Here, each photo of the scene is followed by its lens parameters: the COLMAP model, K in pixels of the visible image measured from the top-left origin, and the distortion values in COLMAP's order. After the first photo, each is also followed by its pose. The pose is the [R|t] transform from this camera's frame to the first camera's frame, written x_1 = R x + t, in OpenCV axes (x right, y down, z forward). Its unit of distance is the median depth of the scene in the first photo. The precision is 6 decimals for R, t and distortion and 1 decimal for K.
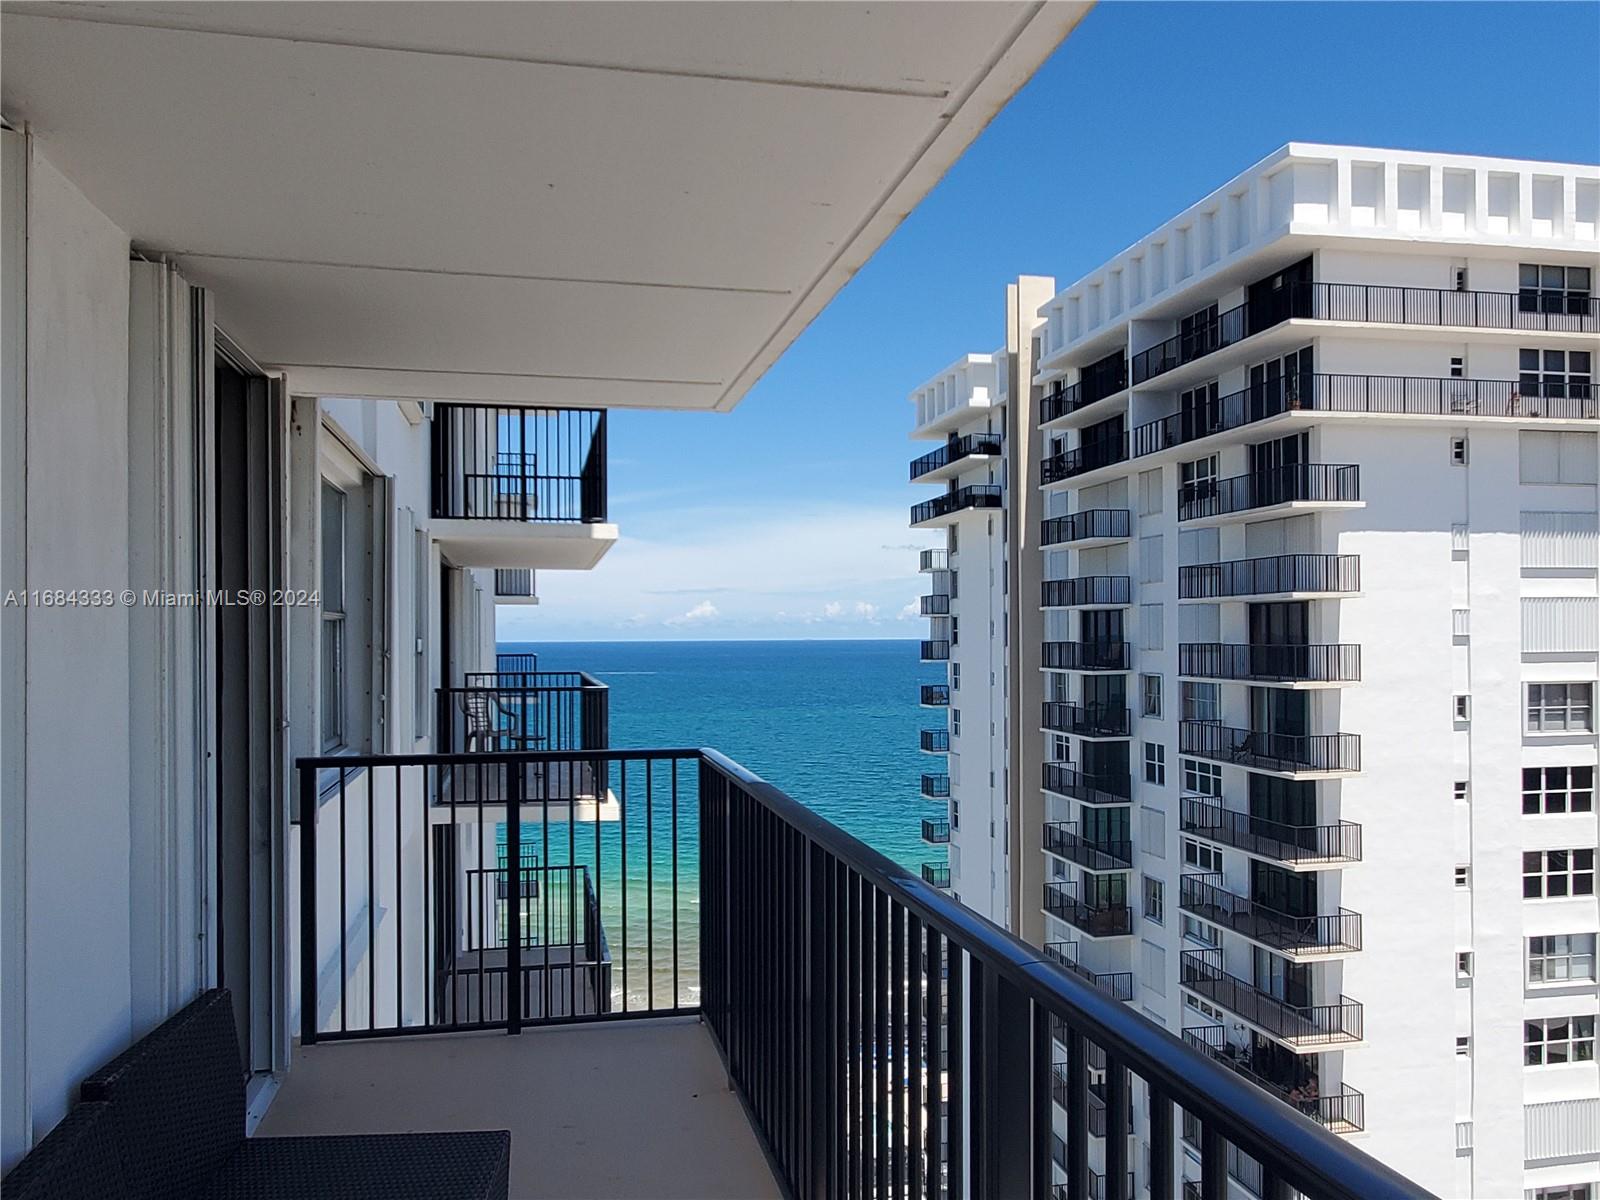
lens RADIAL K [[1240.9, 0, 801.4], [0, 1240.9, 635.3], [0, 0, 1]] dist [0.000470, -0.002551]
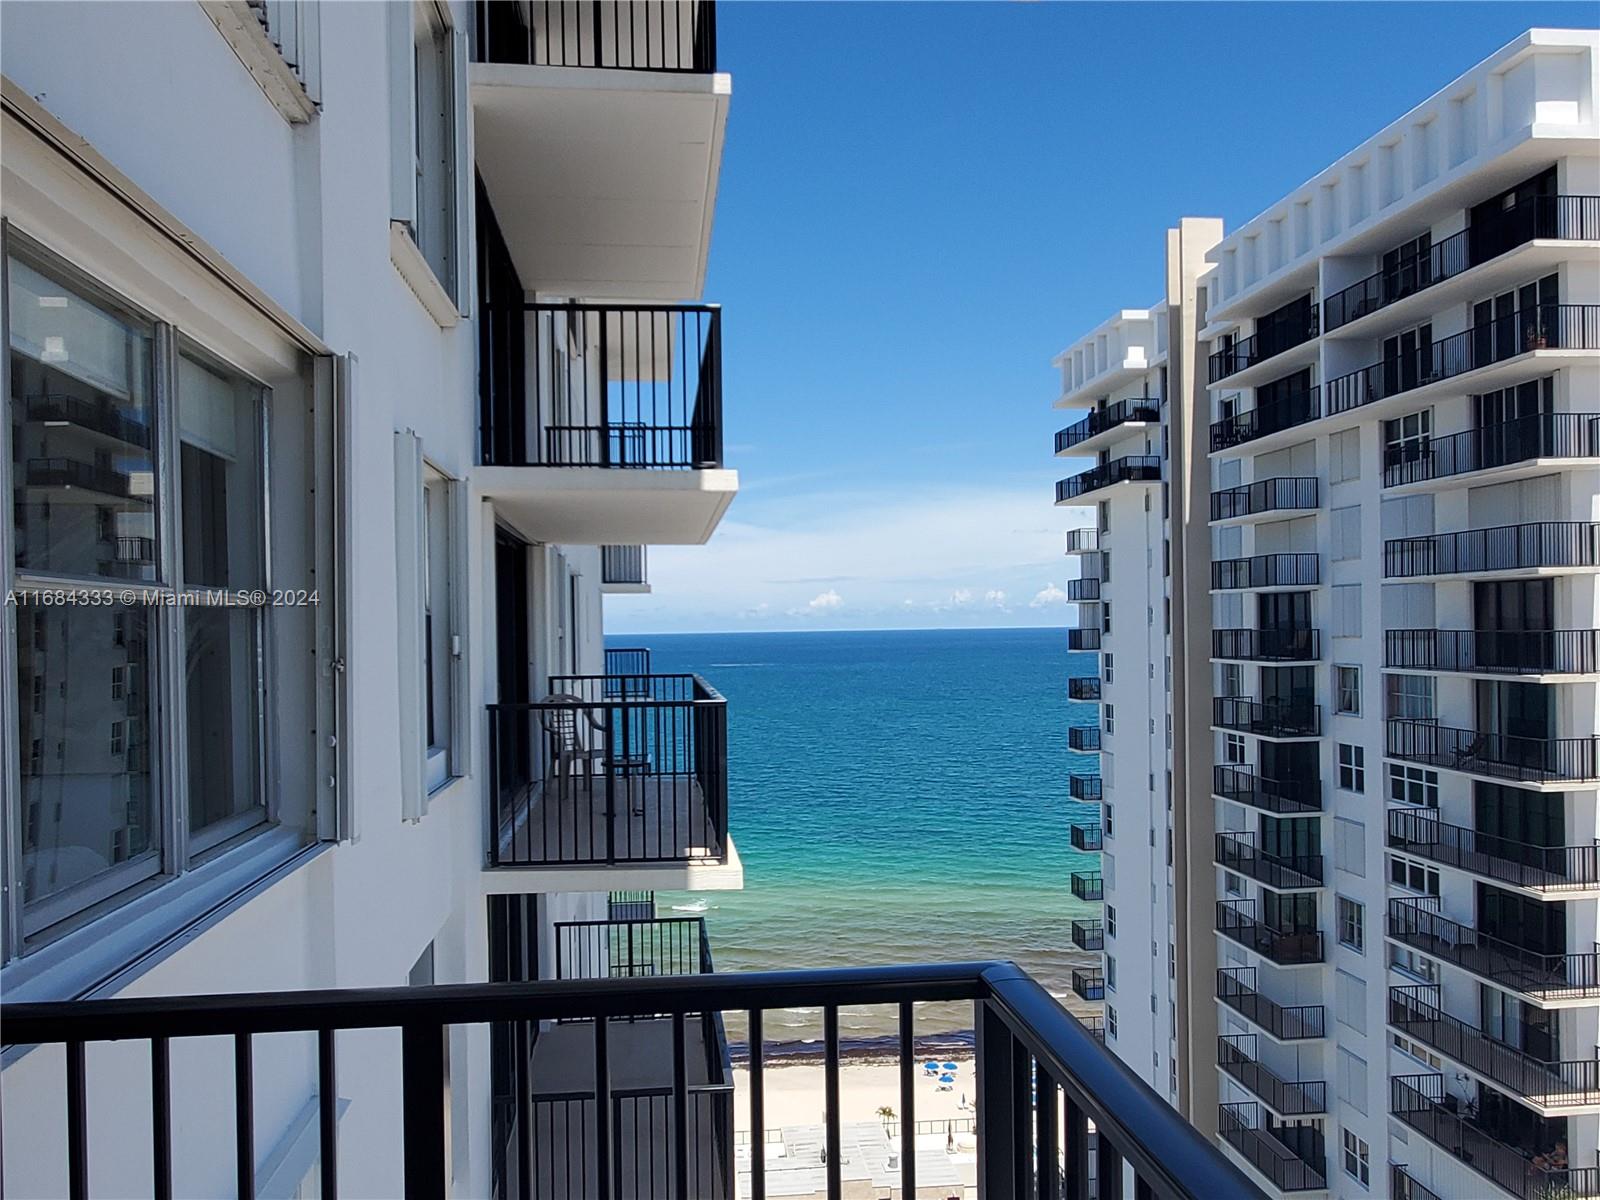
lens RADIAL K [[1240.9, 0, 801.4], [0, 1240.9, 635.3], [0, 0, 1]] dist [0.000470, -0.002551]
pose [[0.995265, -0.008826, -0.096802, -0.014950], [0.009628, 0.999923, 0.007823, -0.000259], [0.096725, -0.008718, 0.995273, 0.101165]]
